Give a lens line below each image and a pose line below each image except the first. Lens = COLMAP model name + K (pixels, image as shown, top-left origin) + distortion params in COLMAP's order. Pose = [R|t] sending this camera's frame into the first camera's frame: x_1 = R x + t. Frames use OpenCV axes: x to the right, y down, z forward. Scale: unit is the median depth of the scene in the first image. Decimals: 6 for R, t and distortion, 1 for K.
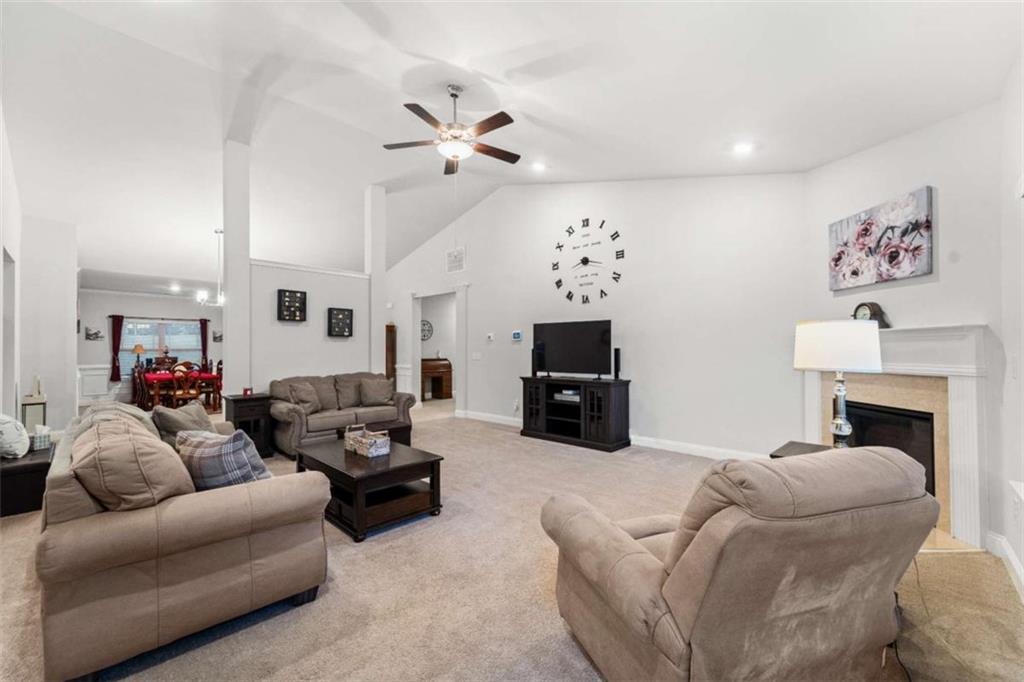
lens RADIAL K [[419.4, 0, 512.0], [0, 419.4, 341.0], [0, 0, 1]] dist [0.000910, 0.000040]
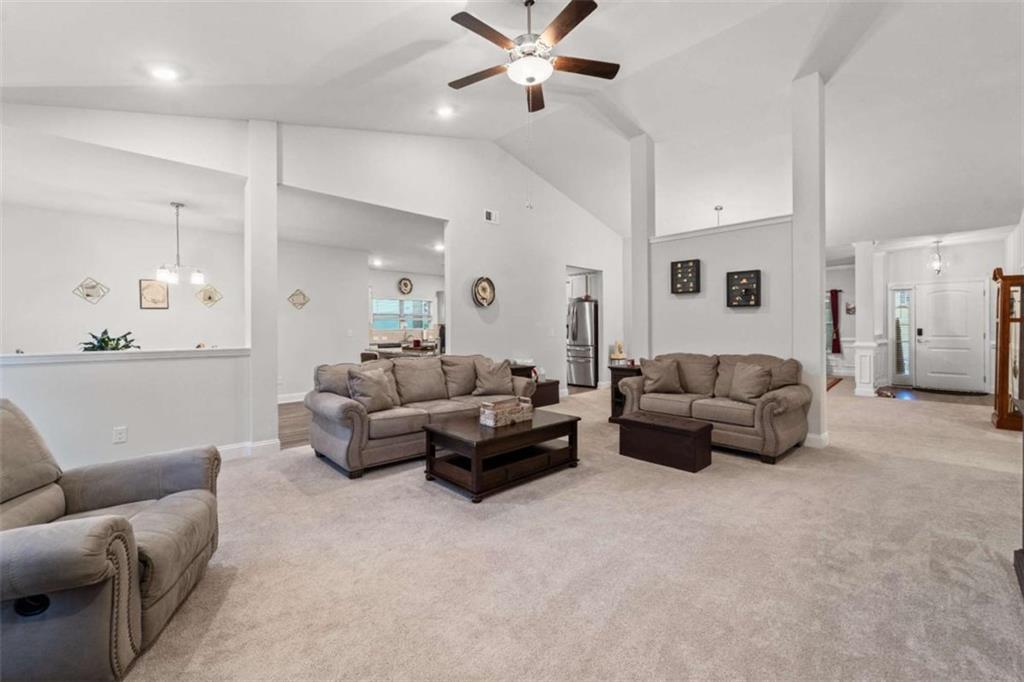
lens RADIAL K [[419.4, 0, 512.0], [0, 419.4, 341.0], [0, 0, 1]] dist [0.000910, 0.000040]
pose [[-0.040546, 0.038498, -0.998436, 0.420904], [0.025612, 0.998969, 0.037478, 0.012848], [0.998849, -0.024052, -0.041490, 0.645203]]
